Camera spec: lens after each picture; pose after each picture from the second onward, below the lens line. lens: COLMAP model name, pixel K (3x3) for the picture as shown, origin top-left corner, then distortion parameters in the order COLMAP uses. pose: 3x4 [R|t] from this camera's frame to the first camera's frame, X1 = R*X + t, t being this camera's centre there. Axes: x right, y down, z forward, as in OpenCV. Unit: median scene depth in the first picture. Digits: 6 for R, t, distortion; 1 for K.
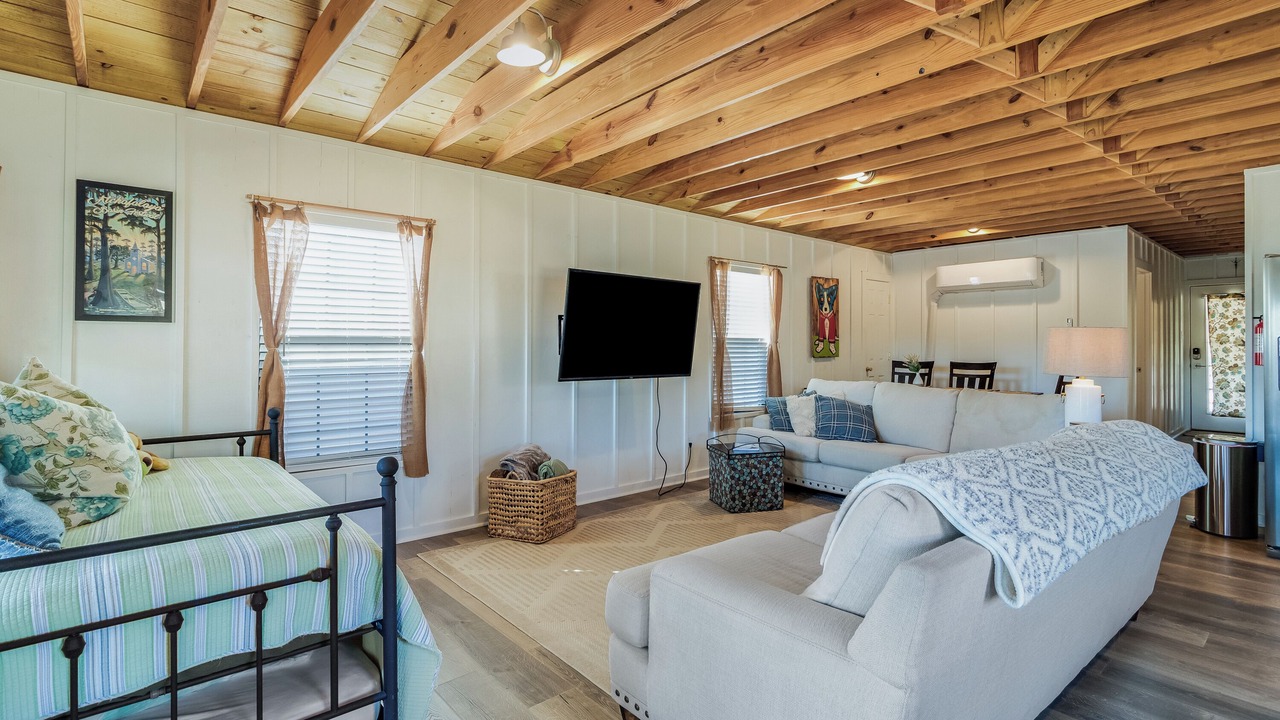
lens RADIAL K [[609.6, 0, 644.0], [0, 609.6, 335.4], [0, 0, 1]] dist [0.023262, -0.000273]
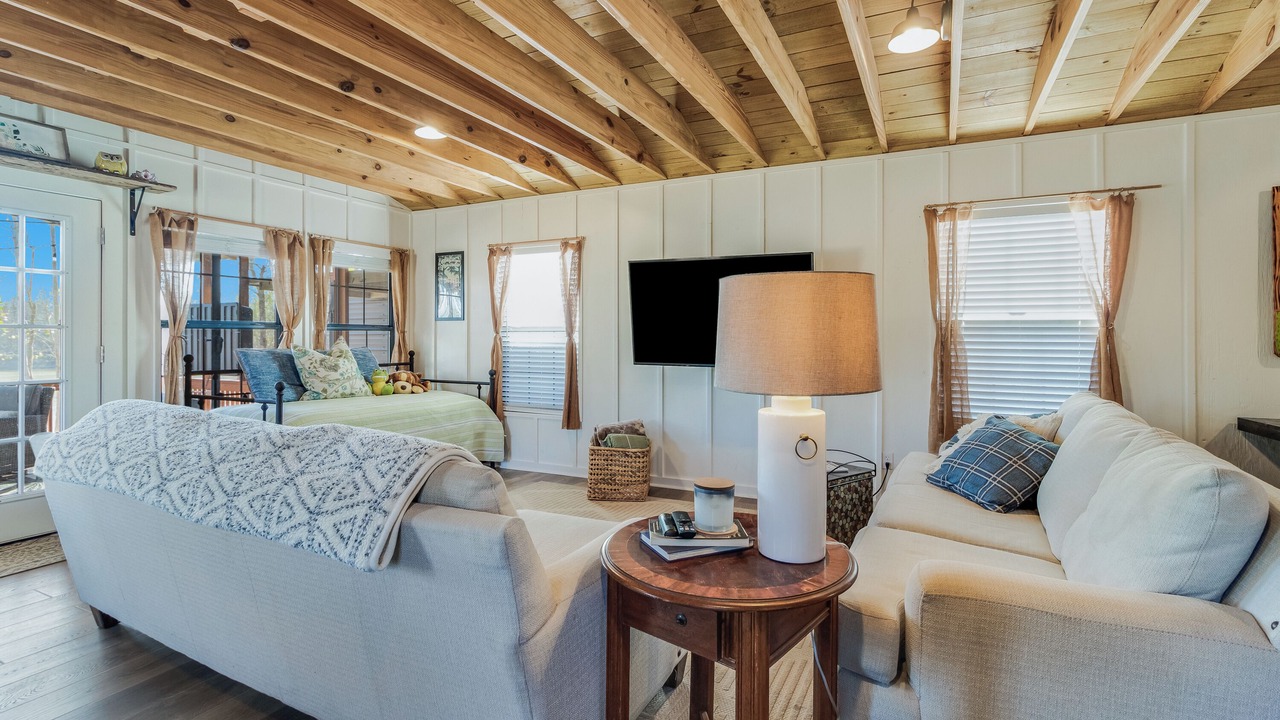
lens RADIAL K [[609.6, 0, 644.0], [0, 609.6, 335.4], [0, 0, 1]] dist [0.023262, -0.000273]
pose [[0.394355, -0.005949, -0.918939, 1.035824], [0.010781, 0.999940, -0.001846, 0.030430], [0.918895, -0.009179, 0.394395, 0.687426]]
